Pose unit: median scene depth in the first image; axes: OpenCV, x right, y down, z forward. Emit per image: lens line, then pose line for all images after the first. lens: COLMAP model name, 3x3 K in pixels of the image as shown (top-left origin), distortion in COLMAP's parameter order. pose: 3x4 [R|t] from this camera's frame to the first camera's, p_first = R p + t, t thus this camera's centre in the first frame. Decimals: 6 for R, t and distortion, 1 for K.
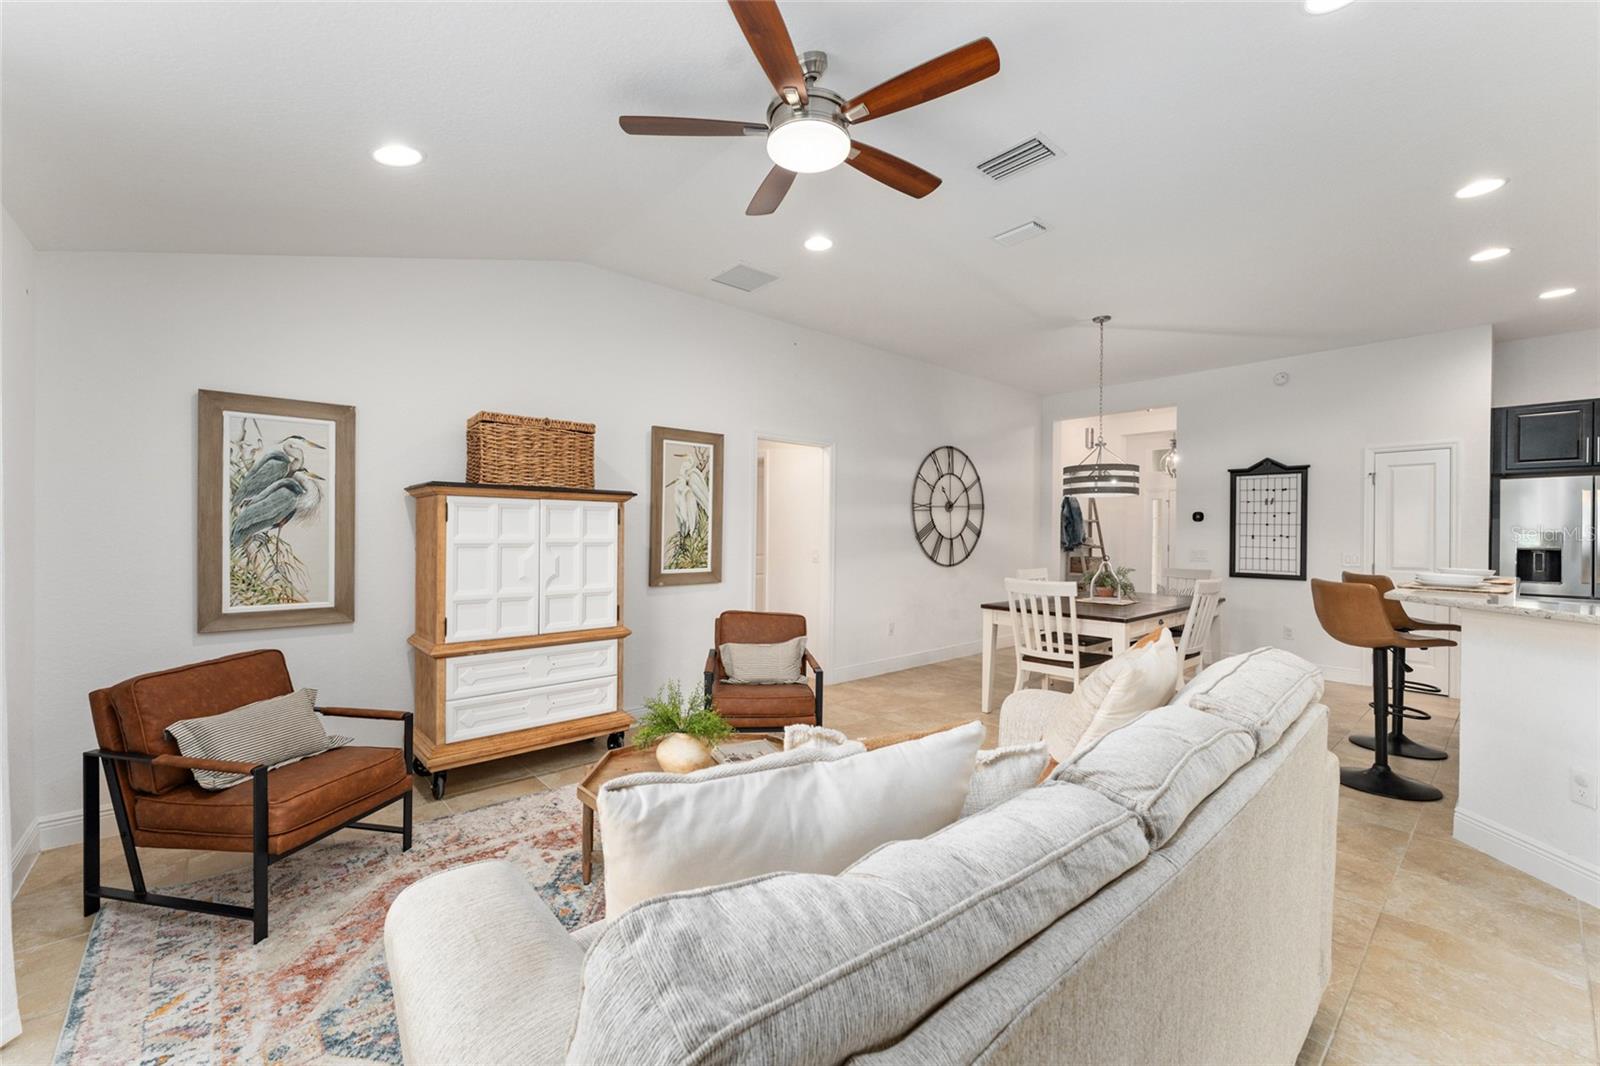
lens RADIAL K [[641.6, 0, 796.3], [0, 641.6, 530.6], [0, 0, 1]] dist [-0.000297, 0.000117]
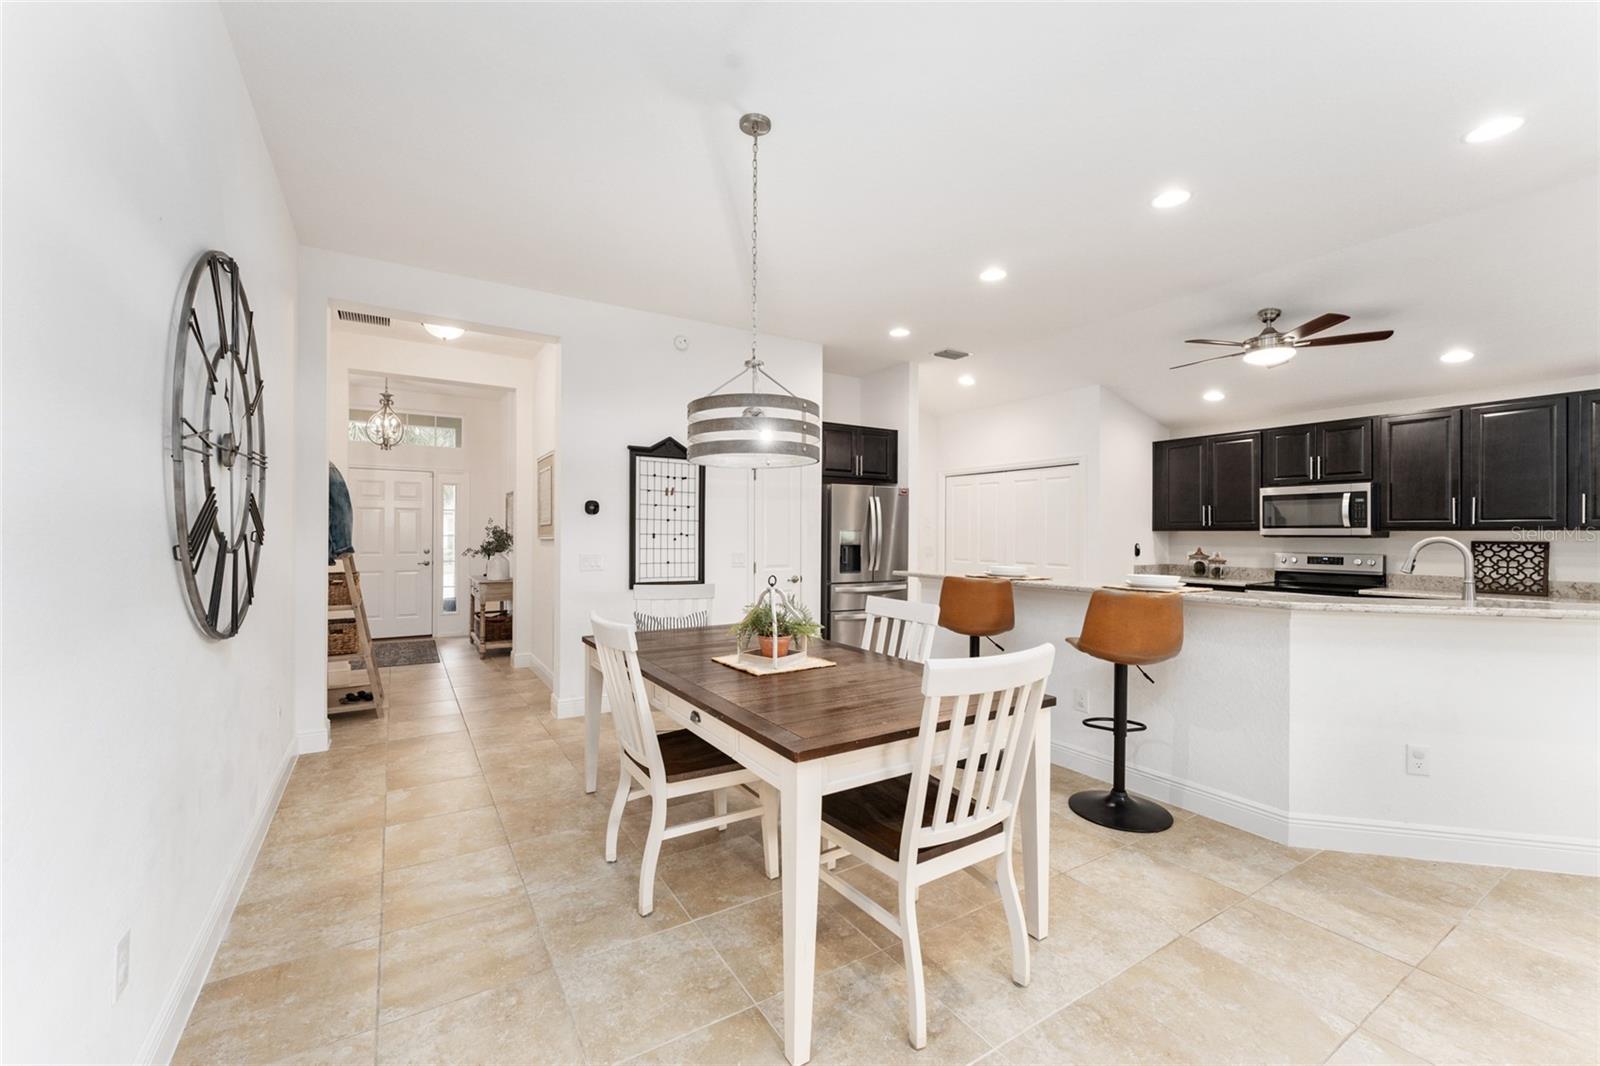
lens RADIAL K [[640.4, 0, 777.6], [0, 640.4, 533.1], [0, 0, 1]] dist [-0.001537, -0.000053]
pose [[0.172757, -0.007102, 0.984939, -0.041239], [-0.006761, 0.999942, 0.008397, -0.001265], [-0.984941, -0.008110, 0.172699, 0.972305]]
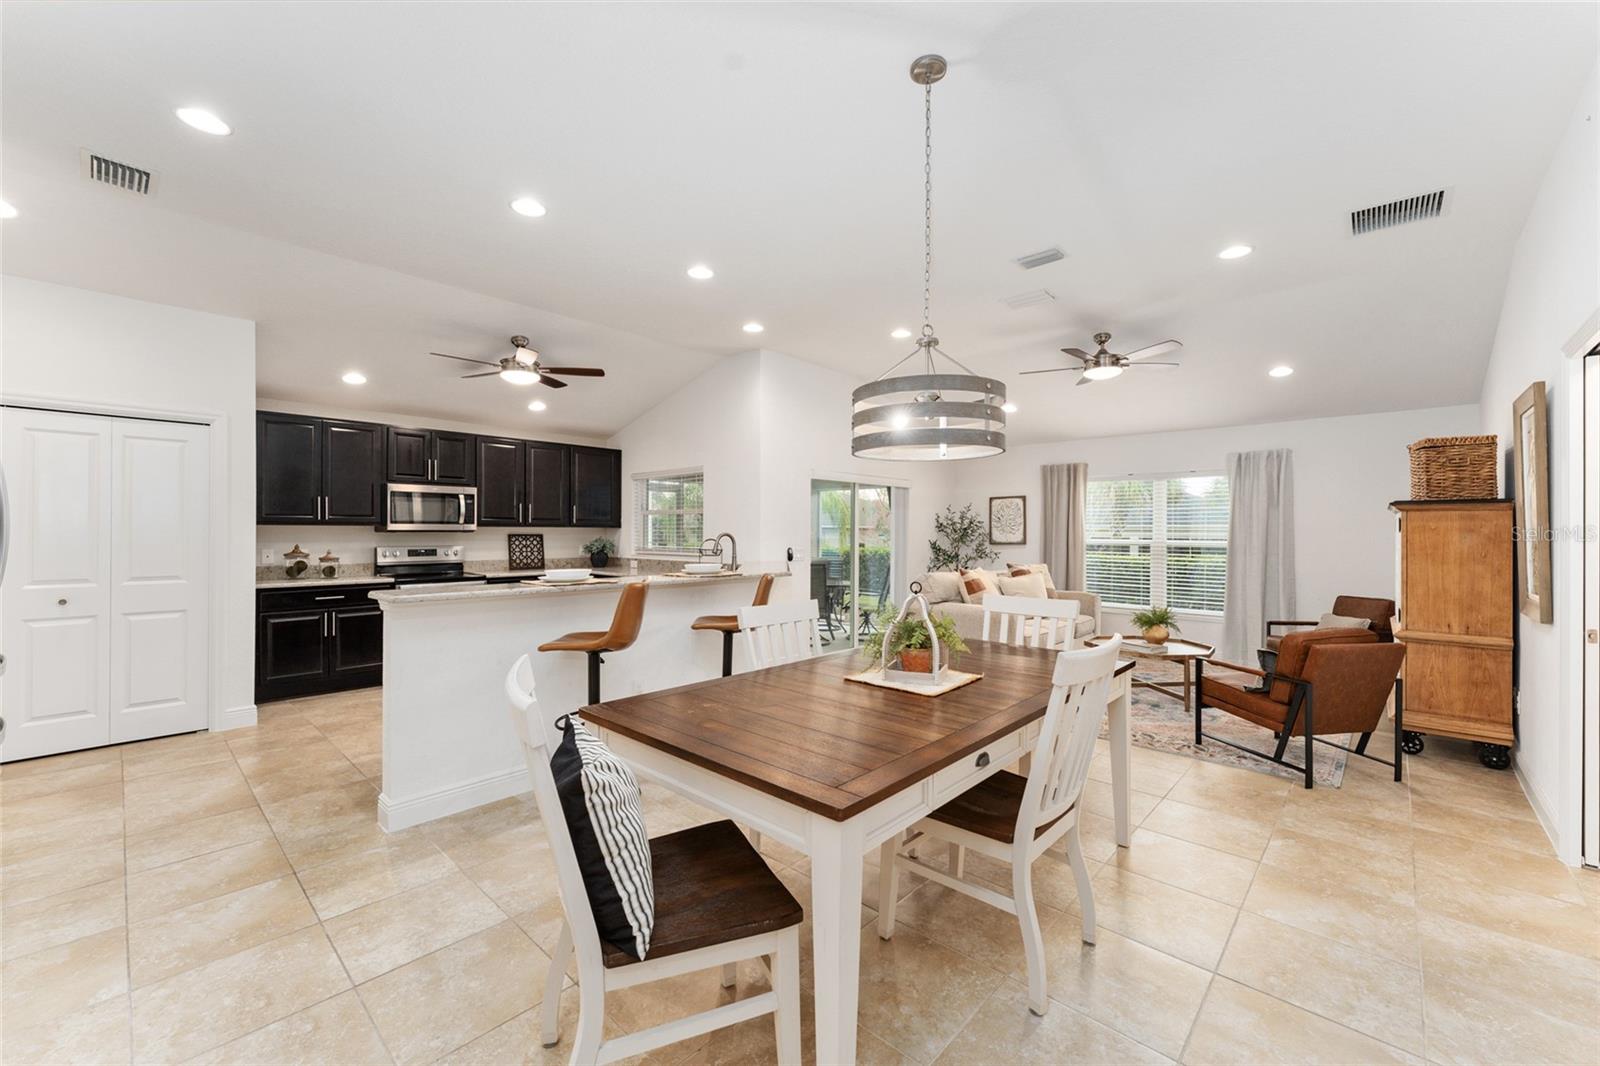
lens RADIAL K [[641.6, 0, 796.3], [0, 641.6, 530.6], [0, 0, 1]] dist [-0.000297, 0.000117]
pose [[-0.994748, -0.012562, -0.101581, 0.665641], [-0.012099, 0.999913, -0.005167, 0.004283], [0.101638, -0.003911, -0.994814, 1.573771]]
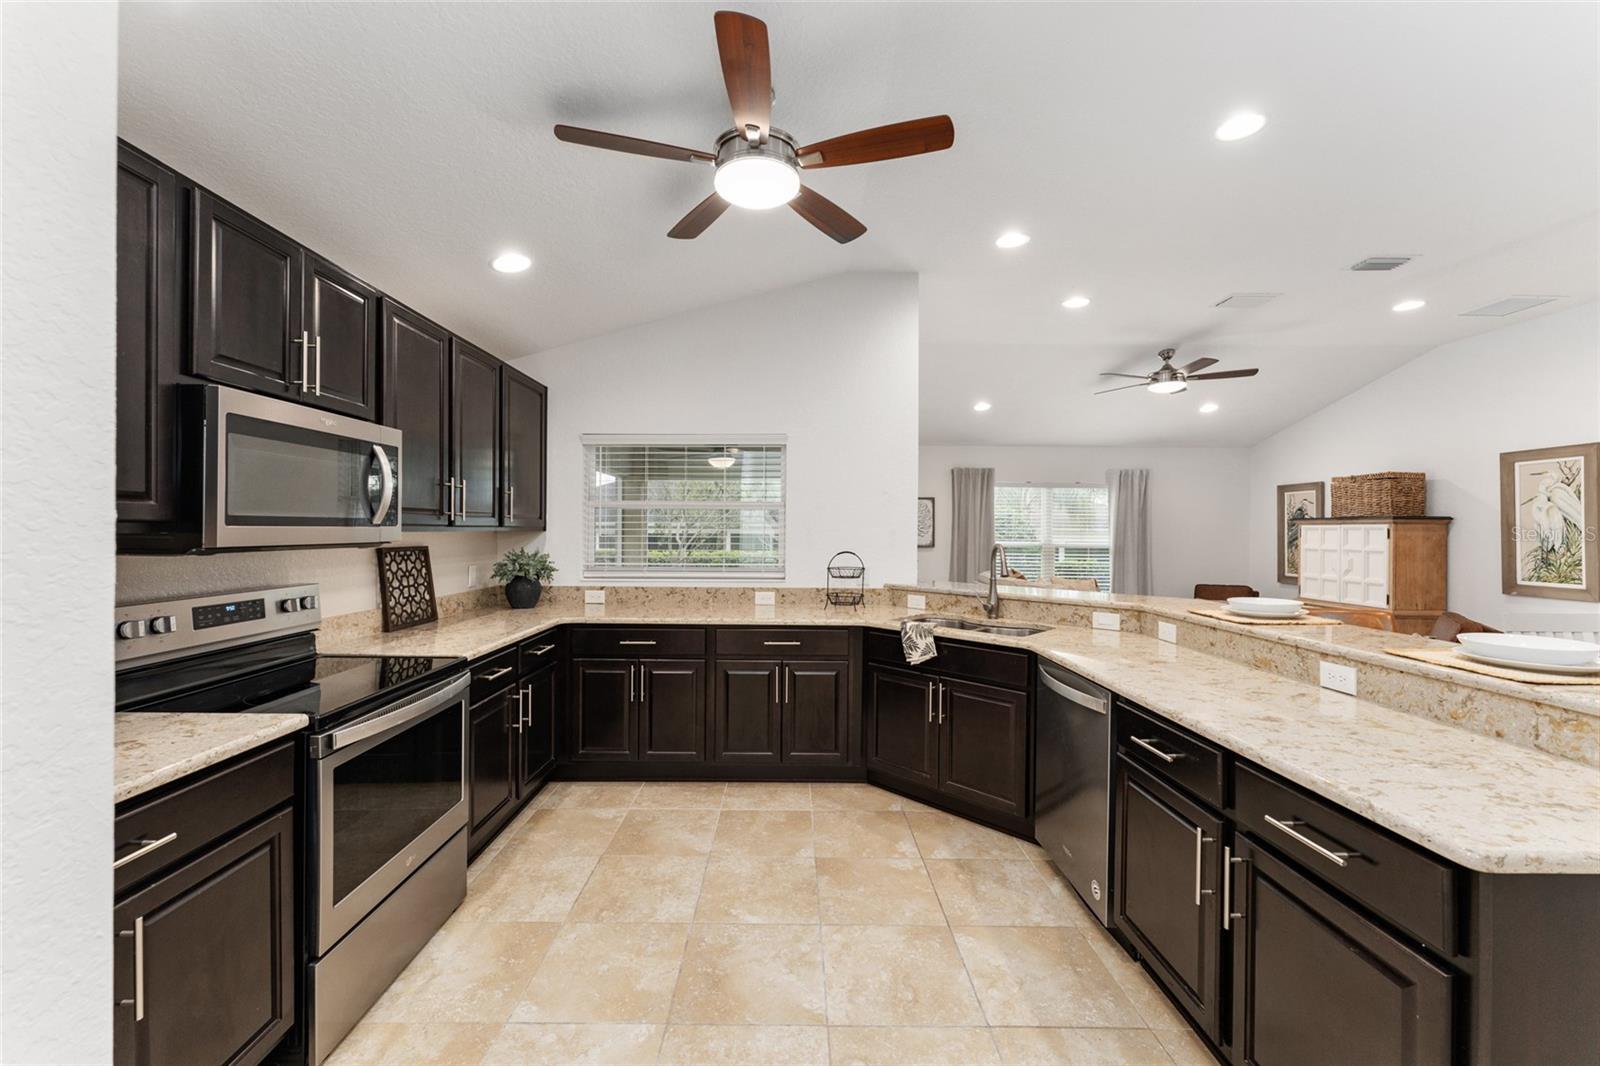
lens RADIAL K [[632.2, 0, 789.2], [0, 632.2, 531.4], [0, 0, 1]] dist [-0.000190, 0.000817]
pose [[-0.658455, -0.010778, -0.752543, 1.370310], [-0.010742, 0.999930, -0.004922, -0.004397], [0.752544, 0.004843, -0.658525, 0.741532]]
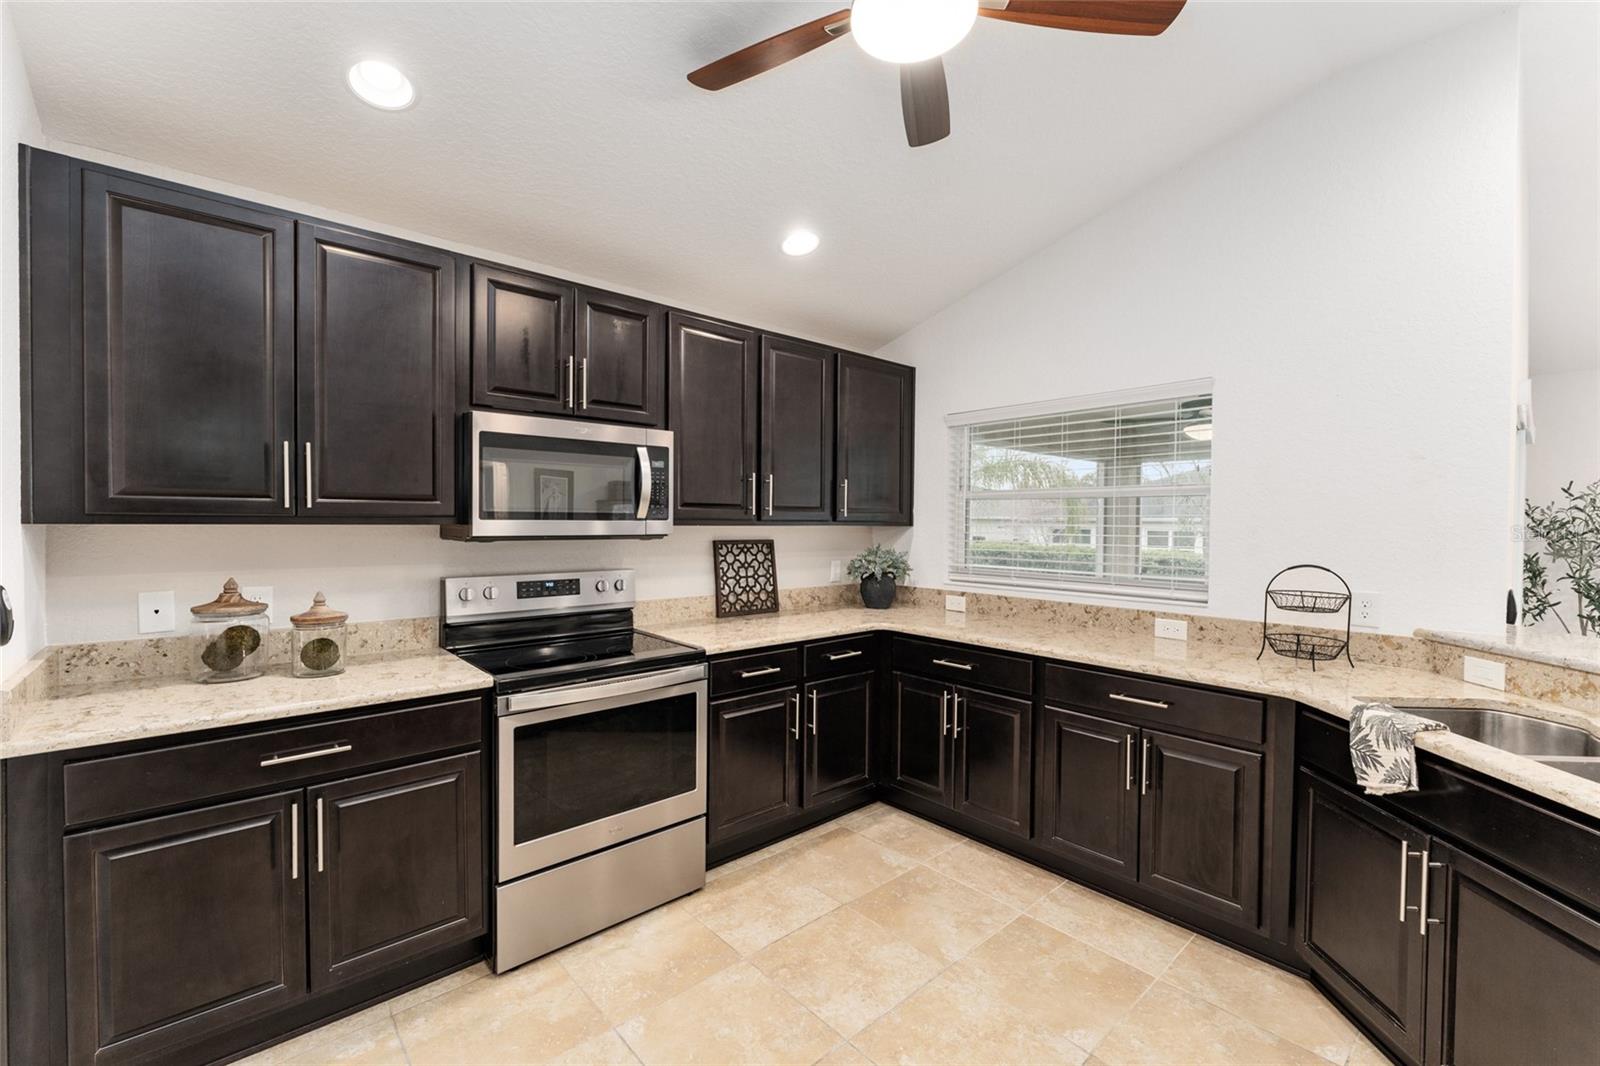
lens RADIAL K [[670.2, 0, 795.6], [0, 670.2, 532.2], [0, 0, 1]] dist [-0.001942, -0.000244]
pose [[-0.999807, -0.017921, -0.008035, 1.091957], [-0.018043, 0.999720, 0.015312, -0.008196], [0.007759, 0.015455, -0.999850, 0.753718]]
